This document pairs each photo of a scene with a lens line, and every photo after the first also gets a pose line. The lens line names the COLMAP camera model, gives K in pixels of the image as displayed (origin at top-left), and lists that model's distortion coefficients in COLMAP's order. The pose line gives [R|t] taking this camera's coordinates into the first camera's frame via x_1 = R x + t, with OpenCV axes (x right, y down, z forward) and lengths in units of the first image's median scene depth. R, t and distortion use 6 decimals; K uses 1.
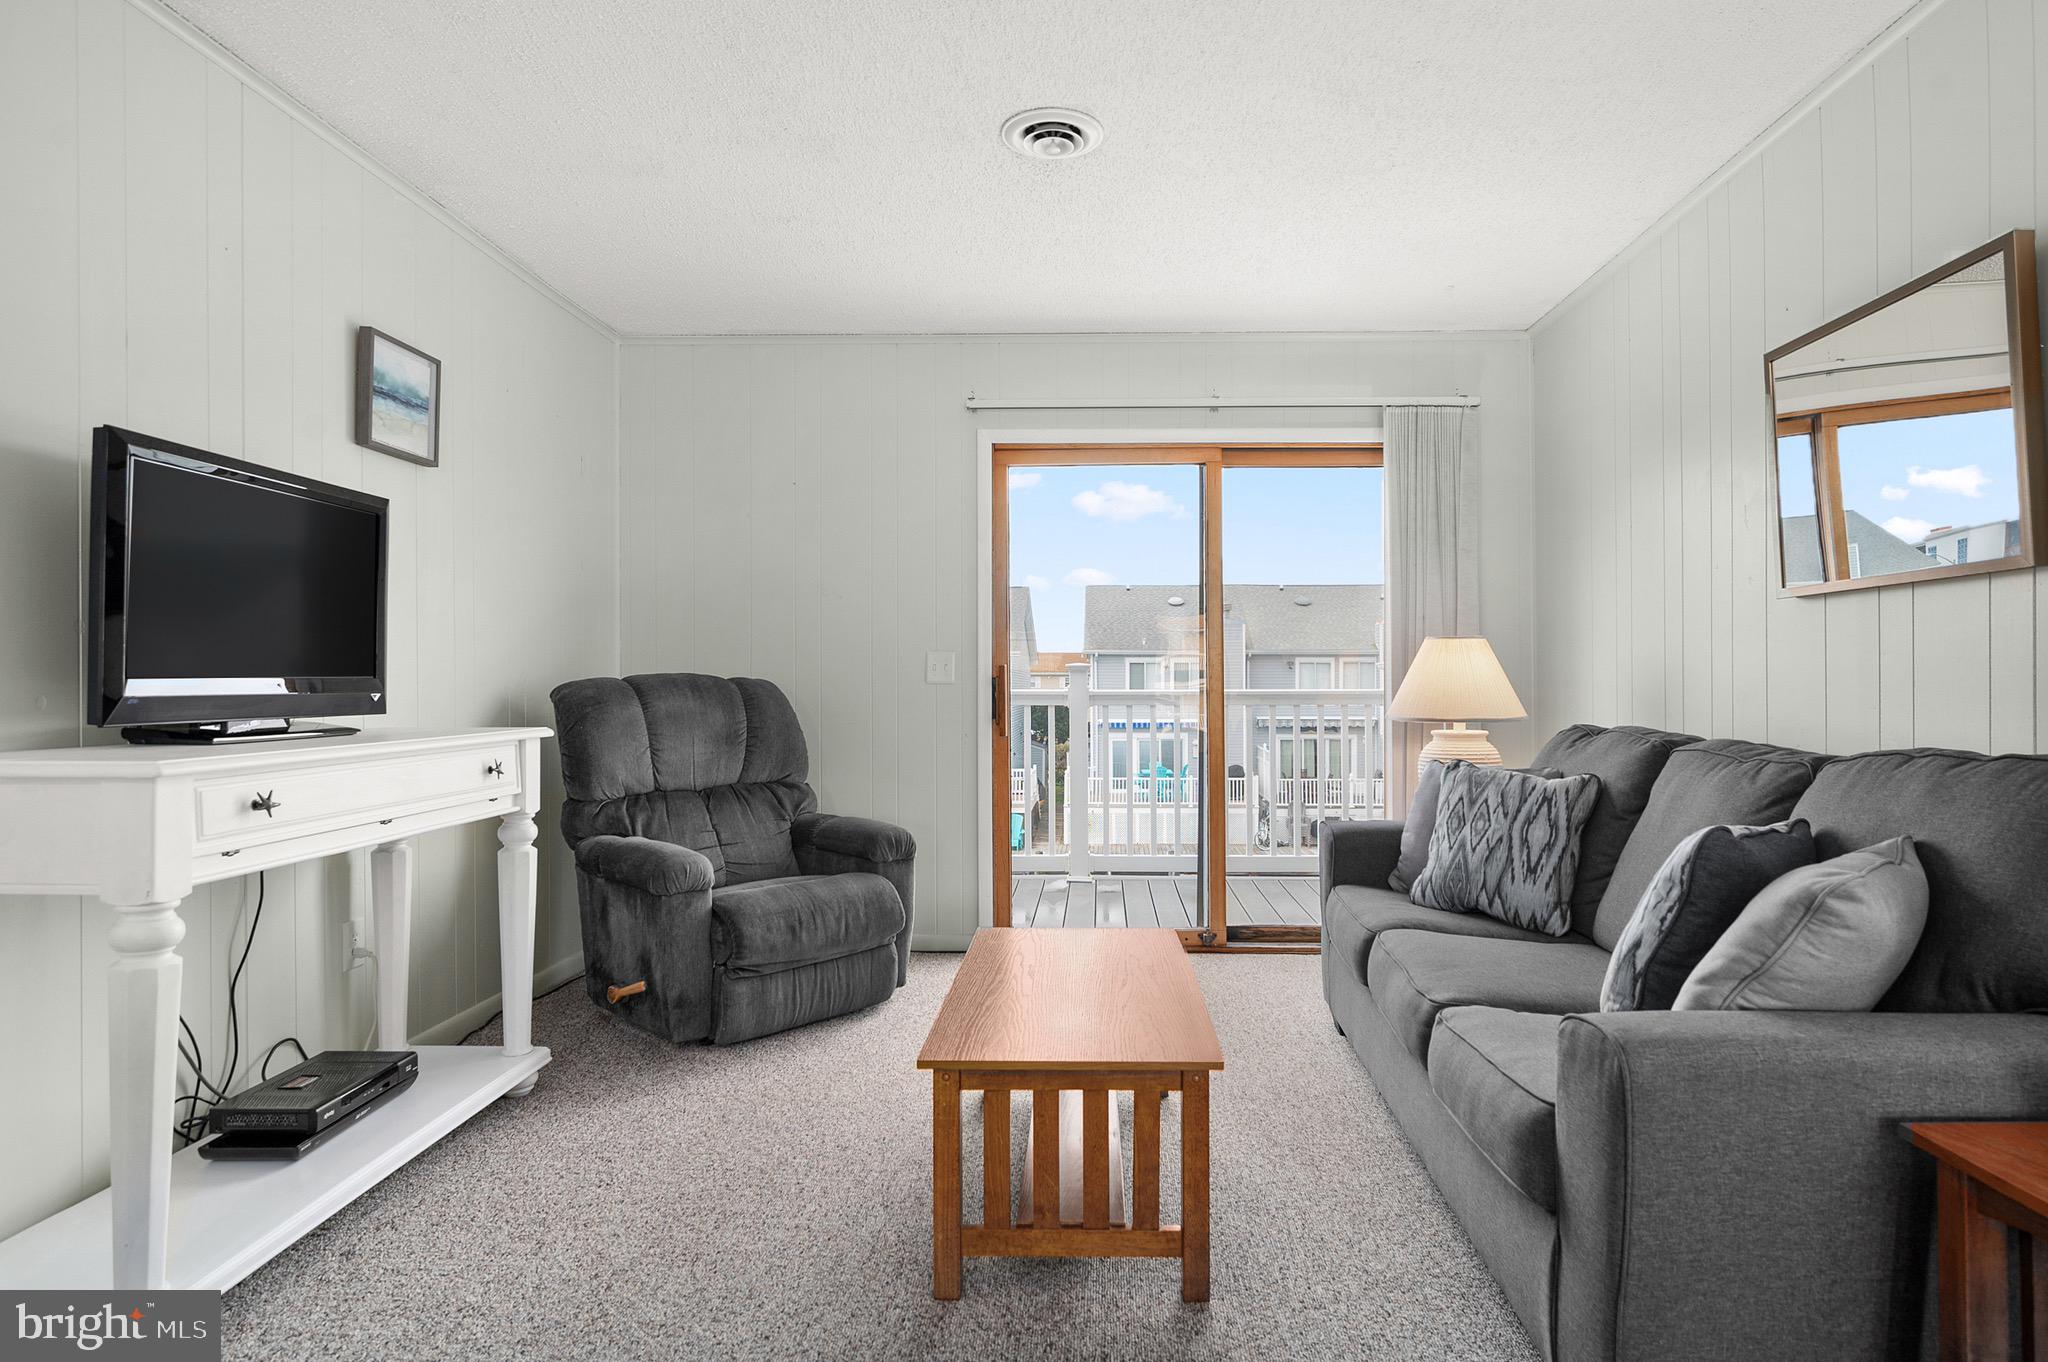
lens RADIAL K [[1106.6, 0, 1089.1], [0, 1106.6, 674.5], [0, 0, 1]] dist [-0.001287, -0.000478]
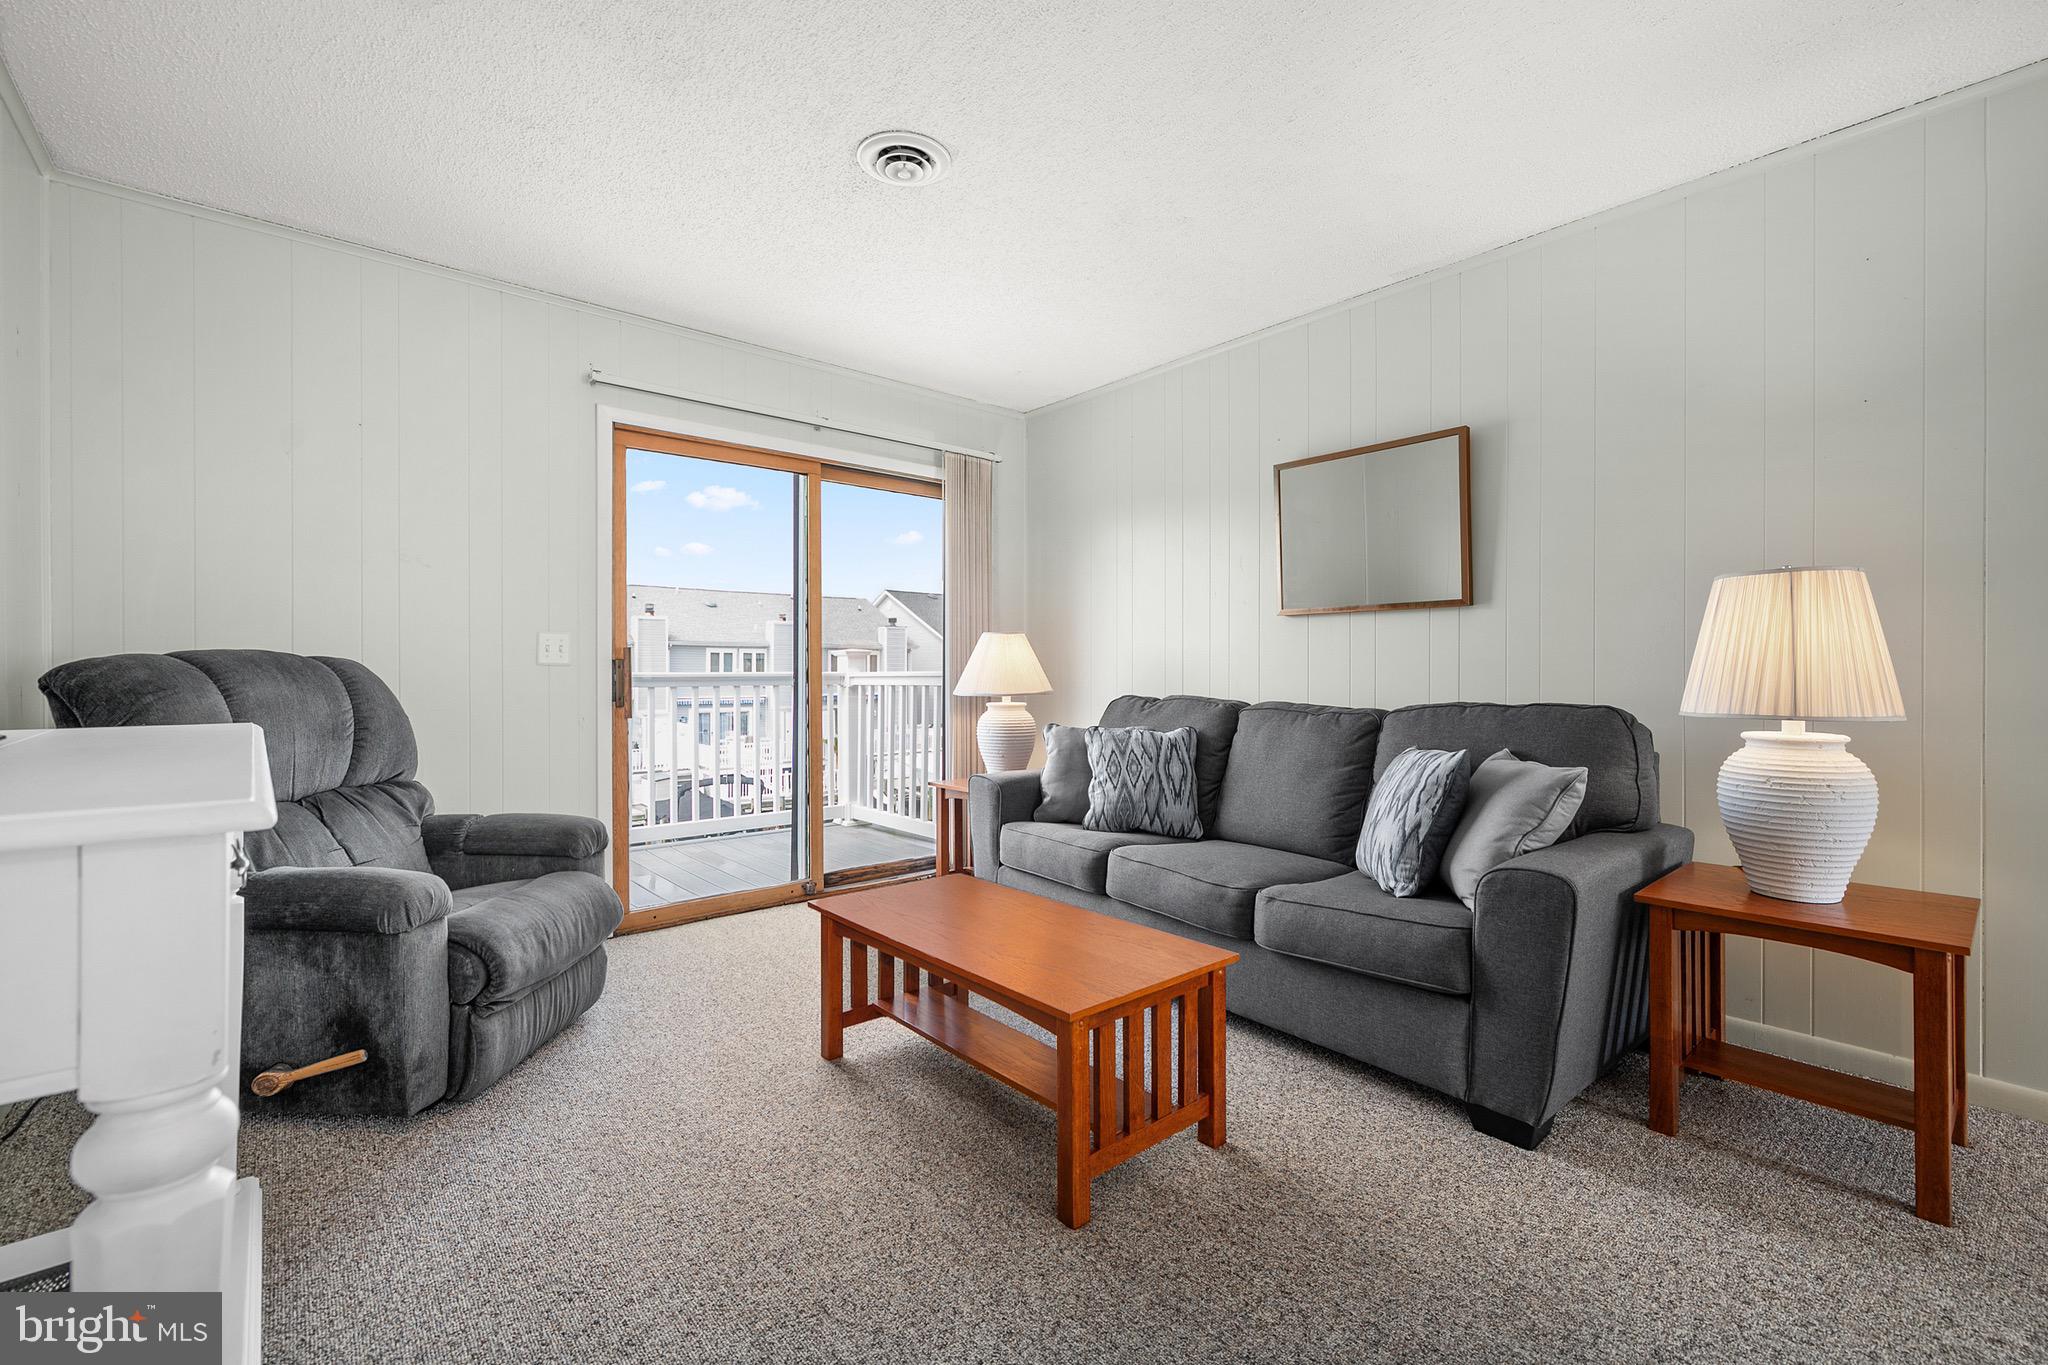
lens RADIAL K [[870.1, 0, 1032.0], [0, 870.1, 675.5], [0, 0, 1]] dist [-0.001341, -0.000209]
pose [[0.750412, -0.001532, 0.660968, -0.452259], [-0.007475, 0.999914, 0.010803, 0.007932], [-0.660928, -0.013048, 0.750336, 0.243905]]
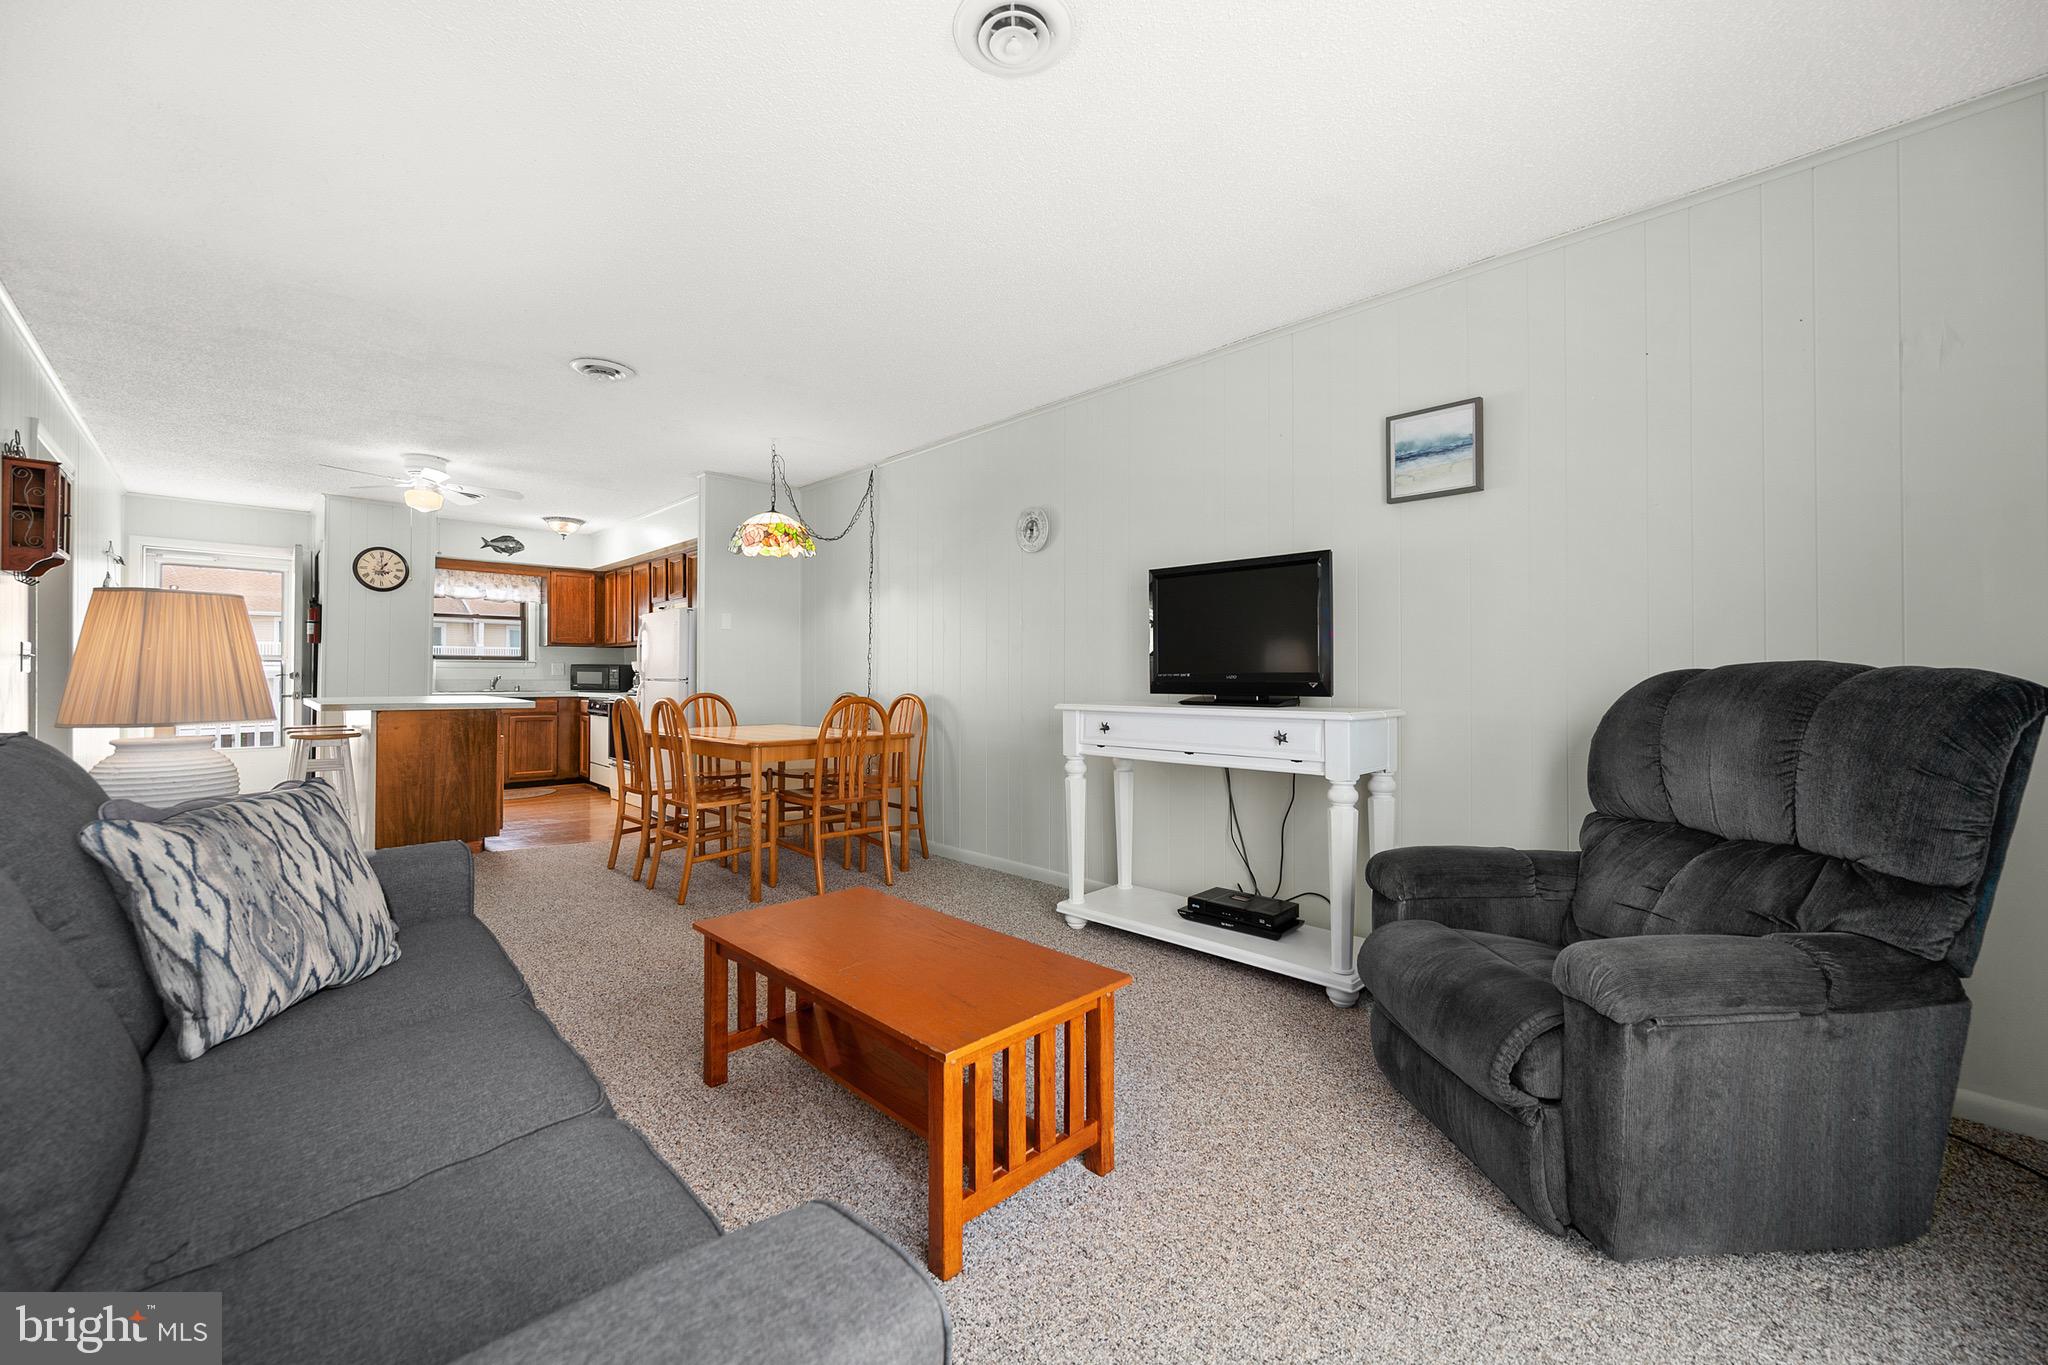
lens RADIAL K [[816.6, 0, 1021.7], [0, 816.6, 669.4], [0, 0, 1]] dist [0.001673, 0.000219]
pose [[-0.710514, -0.007874, -0.703639, 0.352726], [0.001972, 0.999911, -0.013180, 0.010407], [0.703680, -0.010752, -0.710436, 1.285157]]
